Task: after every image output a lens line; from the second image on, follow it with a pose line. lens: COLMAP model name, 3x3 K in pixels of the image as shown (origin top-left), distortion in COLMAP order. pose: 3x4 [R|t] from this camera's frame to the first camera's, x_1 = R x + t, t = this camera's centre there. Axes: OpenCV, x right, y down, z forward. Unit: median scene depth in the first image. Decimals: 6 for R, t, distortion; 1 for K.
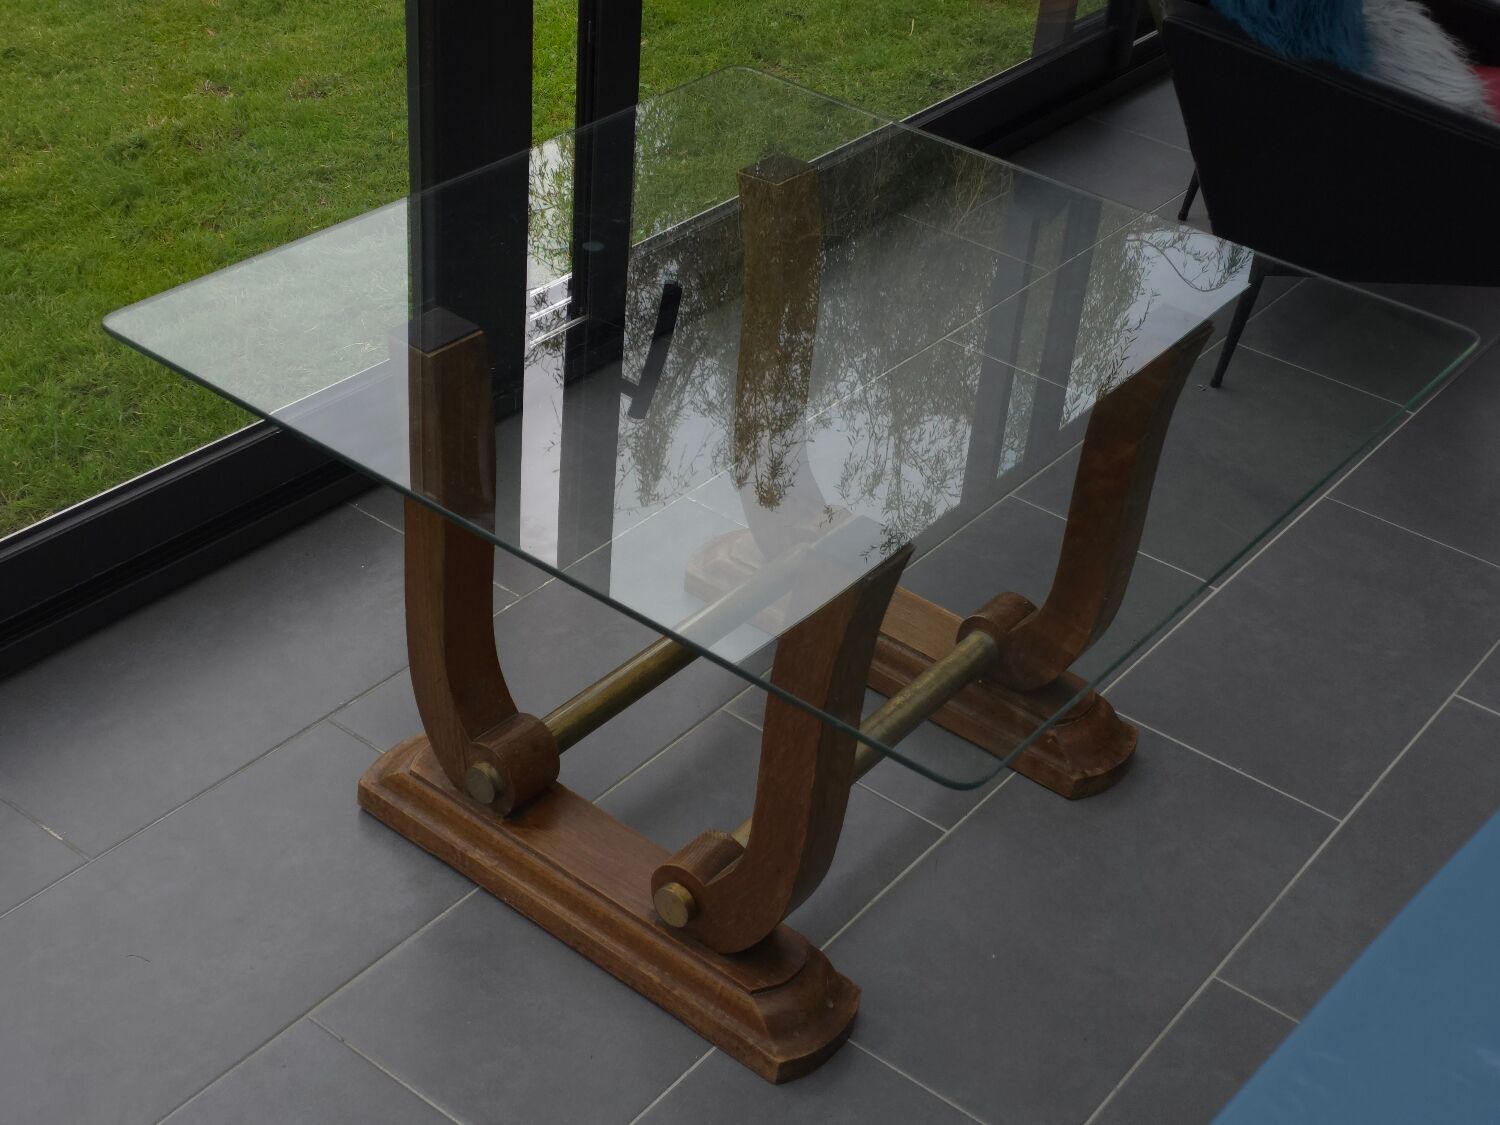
lens RADIAL K [[2085.0, 0, 714.0], [0, 2085.0, 563.3], [0, 0, 1]] dist [0.042114, 0.068524]
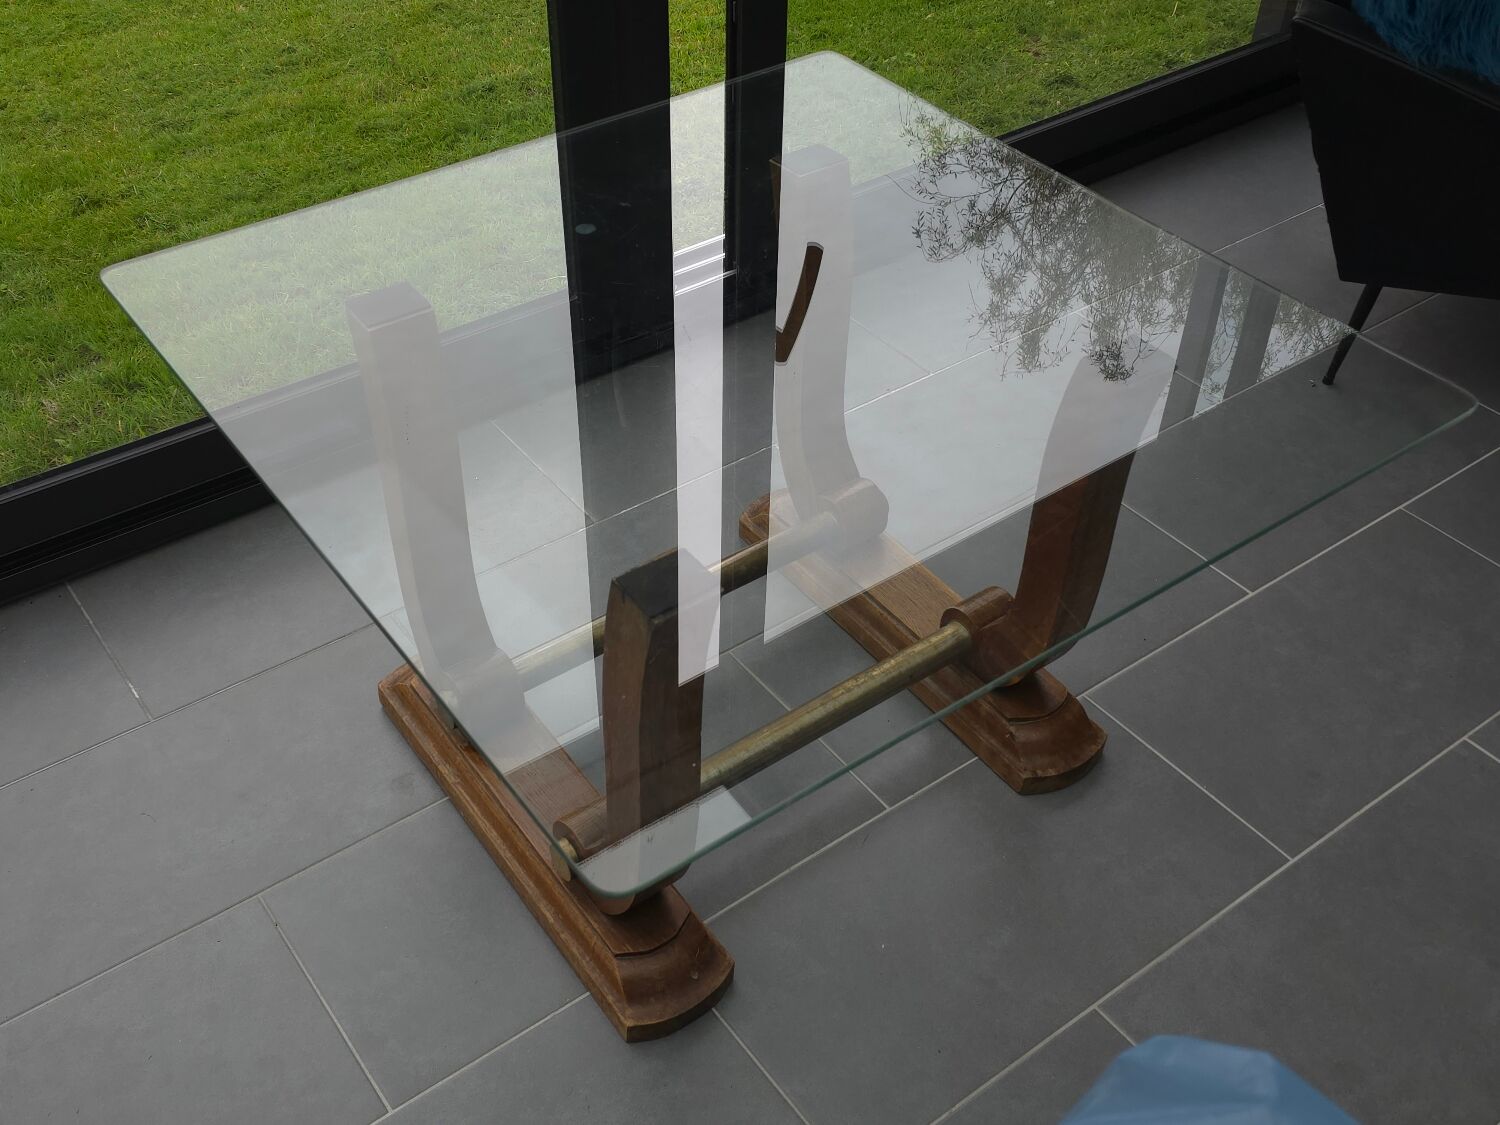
lens RADIAL K [[1508.7, 0, 699.0], [0, 1508.7, 577.5], [0, 0, 1]] dist [0.041761, -0.019026]
pose [[0.959233, 0.131434, -0.250192, 0.189134], [-0.100507, 0.986052, 0.132662, -0.077282], [0.264139, -0.102108, 0.959064, 0.238032]]
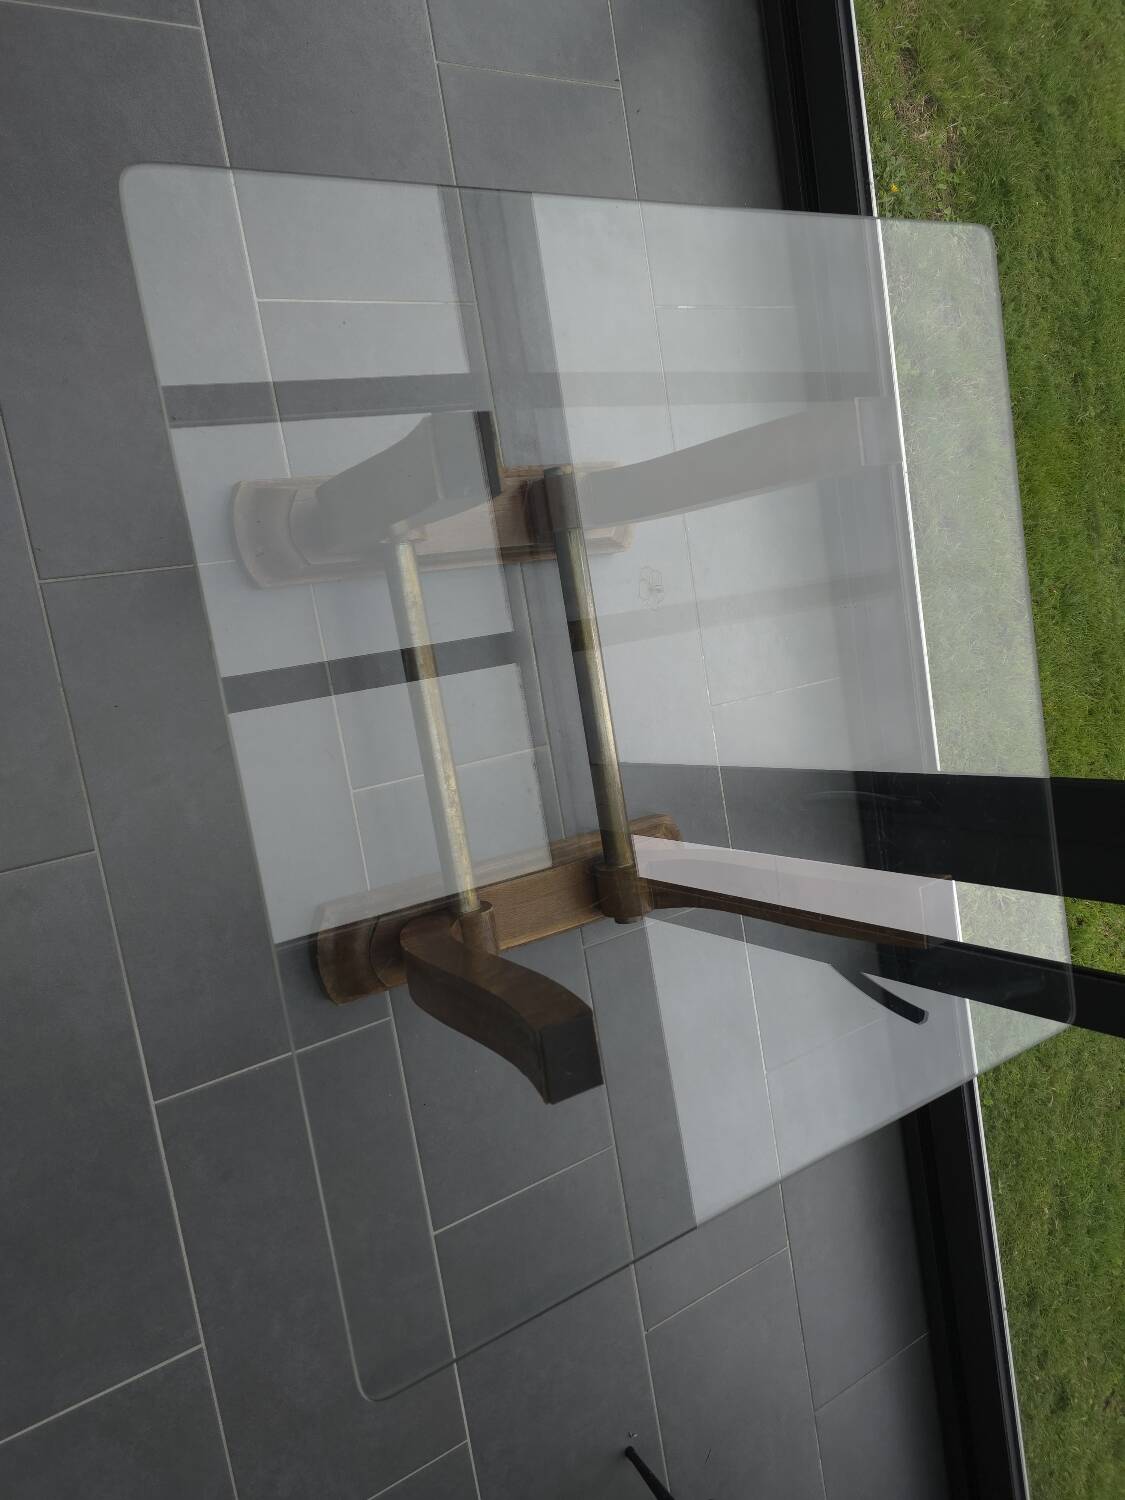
lens RADIAL K [[1067.2, 0, 562.5], [0, 1067.2, 750.0], [0, 0, 1]] dist [0.068106, -0.065908]
pose [[-0.515218, 0.766403, -0.383637, 0.261731], [-0.829958, -0.334478, 0.446423, -0.240358], [0.213822, 0.548408, 0.808411, 0.484441]]
